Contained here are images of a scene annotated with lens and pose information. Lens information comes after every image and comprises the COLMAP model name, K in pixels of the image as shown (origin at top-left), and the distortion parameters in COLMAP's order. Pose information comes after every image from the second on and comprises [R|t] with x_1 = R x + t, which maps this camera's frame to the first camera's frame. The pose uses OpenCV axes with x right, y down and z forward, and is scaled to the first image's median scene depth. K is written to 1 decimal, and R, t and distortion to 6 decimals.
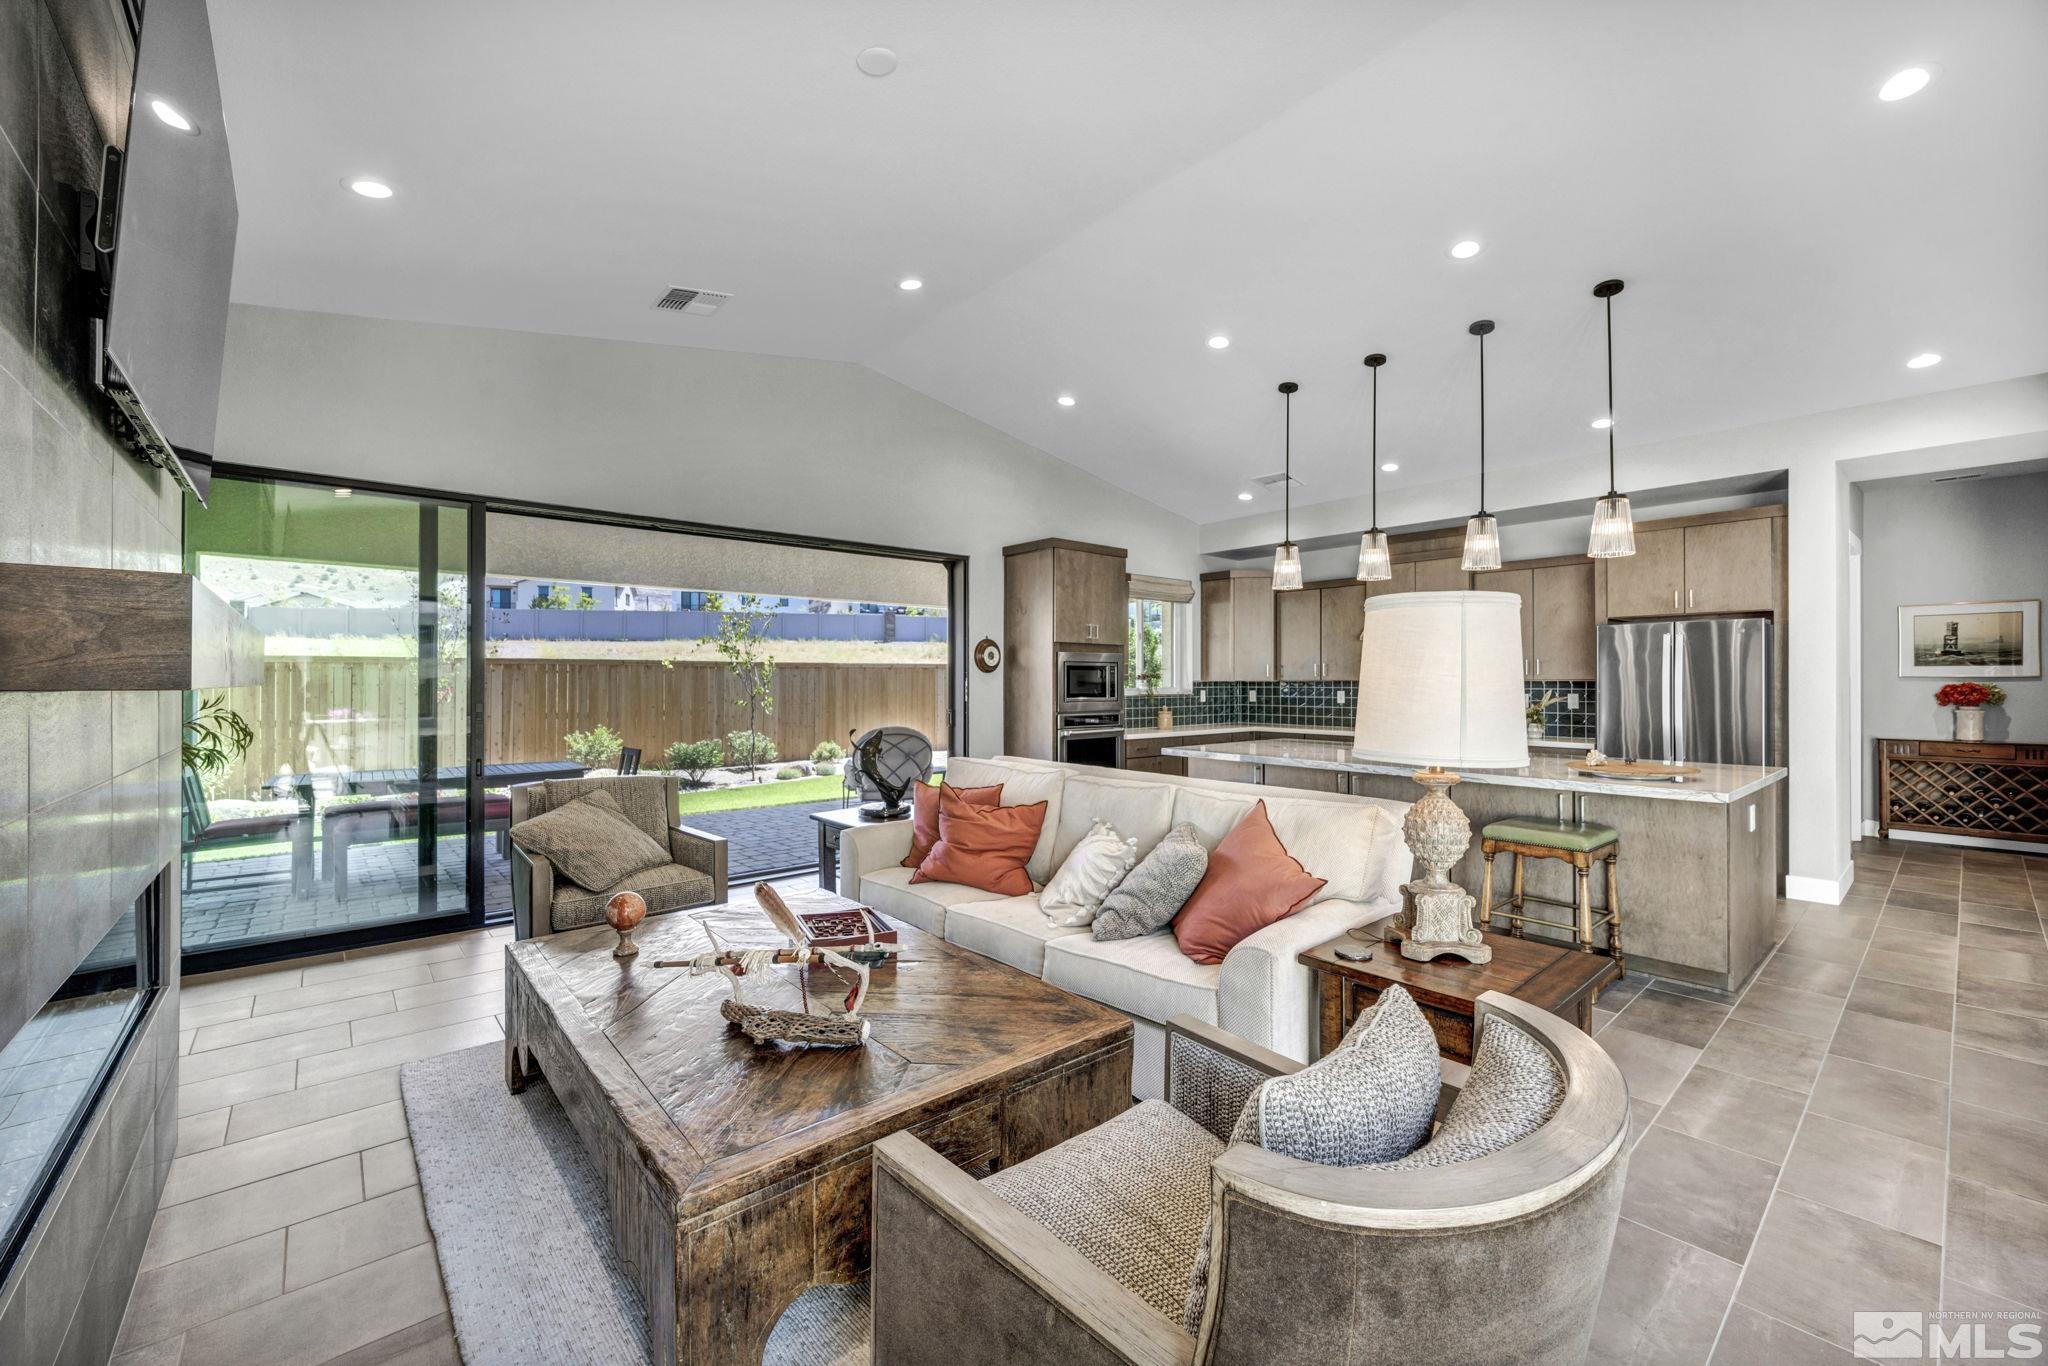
lens RADIAL K [[828.9, 0, 1024.0], [0, 828.9, 683.0], [0, 0, 1]] dist [-0.005592, -0.000089]
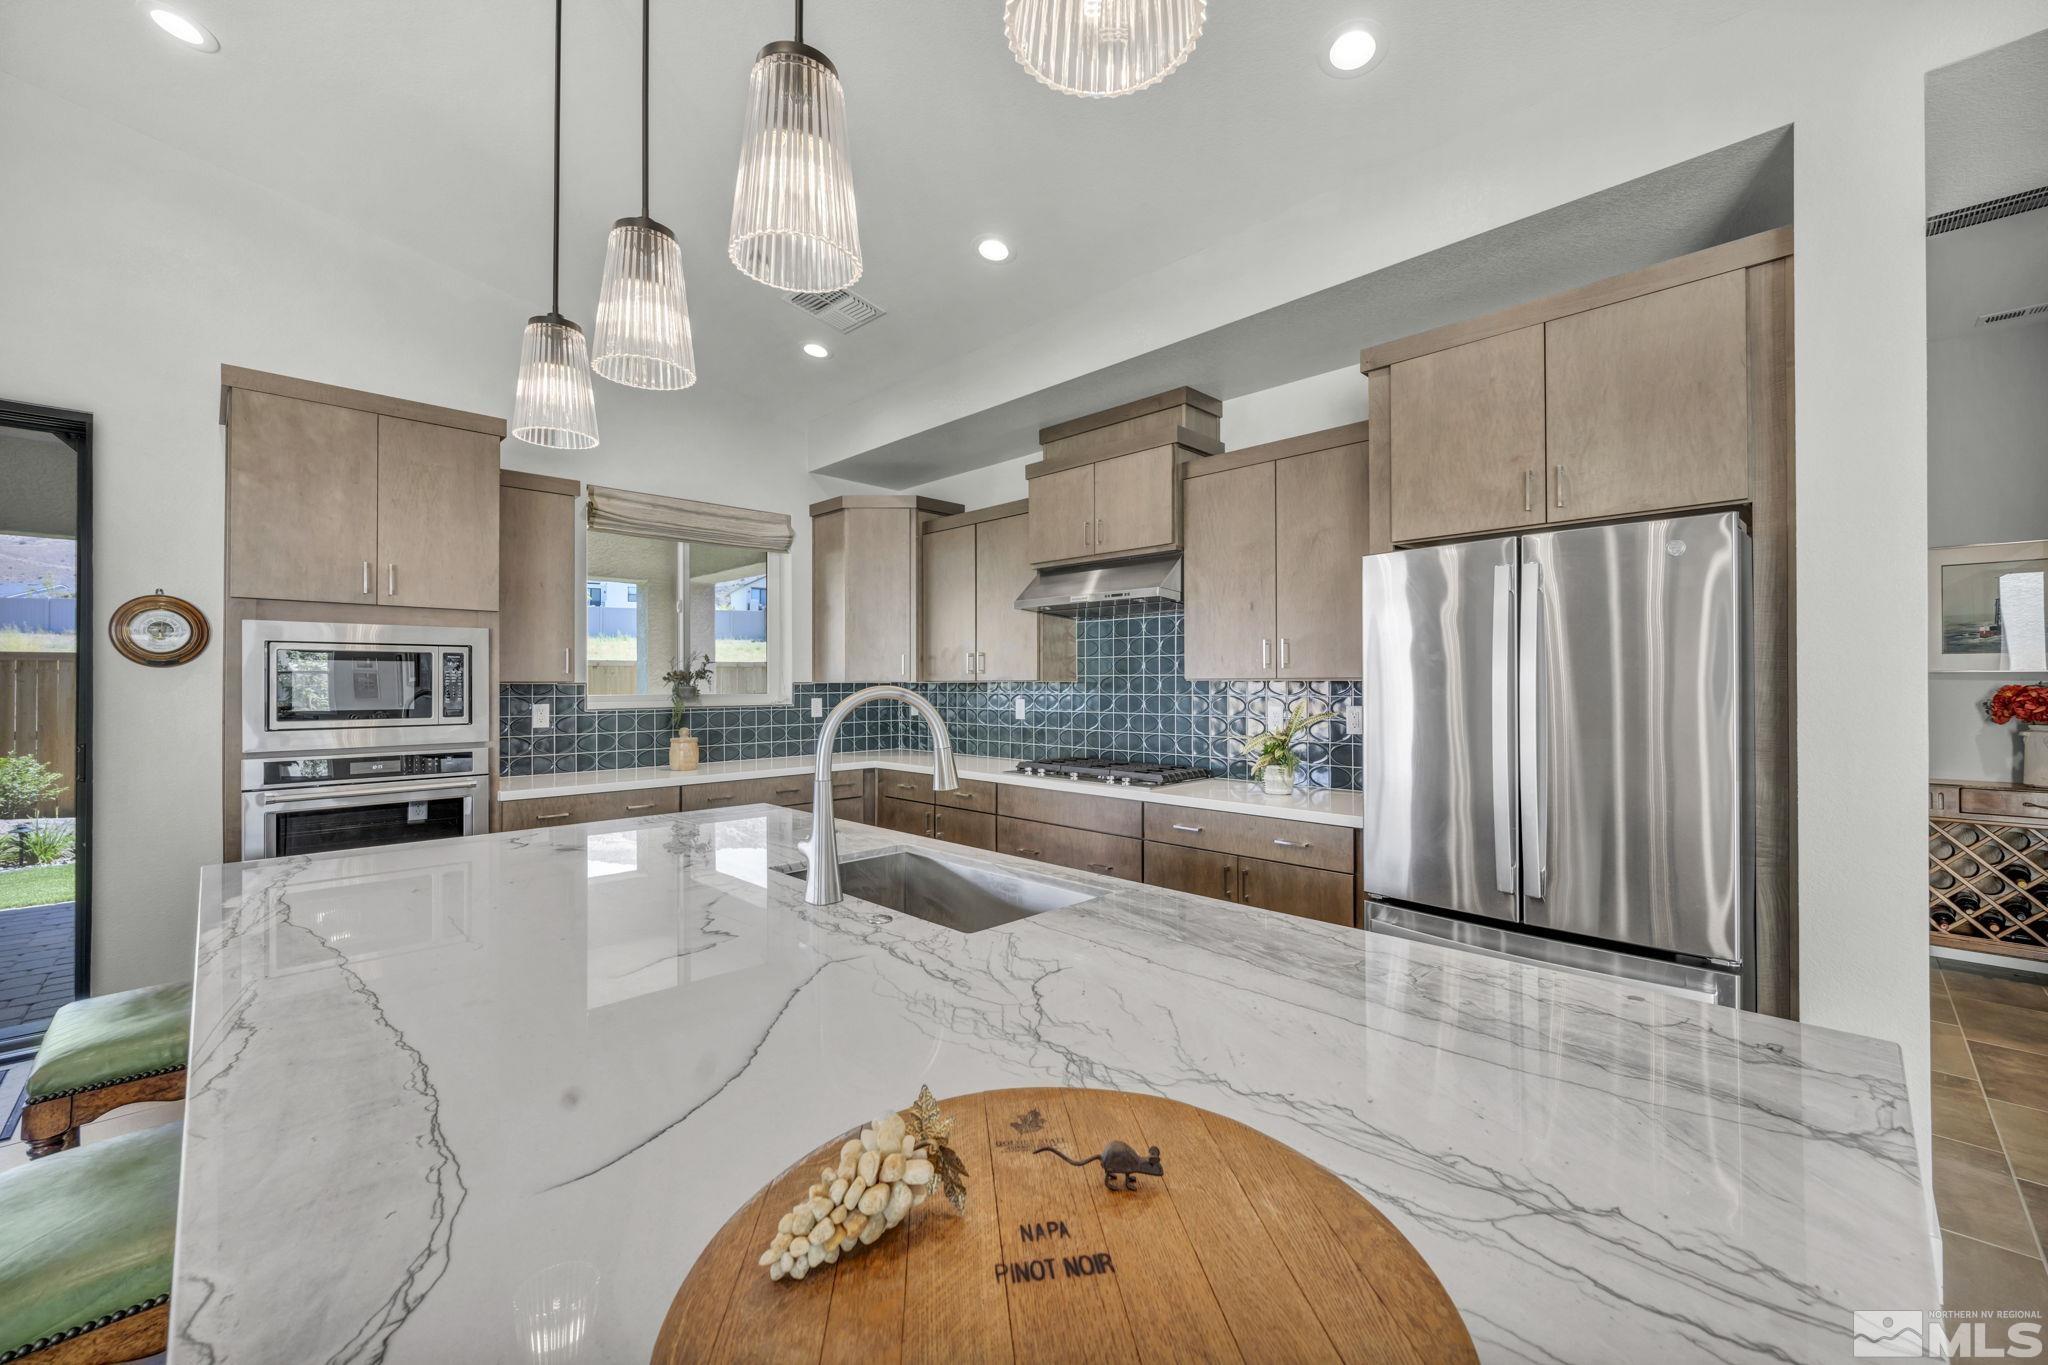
lens RADIAL K [[814.0, 0, 1024.0], [0, 814.0, 682.5], [0, 0, 1]] dist [-0.000141, 0.000381]
pose [[0.996991, -0.002591, 0.077470, 0.413578], [0.002963, 0.999985, -0.004691, 0.000553], [-0.077456, 0.004907, 0.996984, 0.499369]]
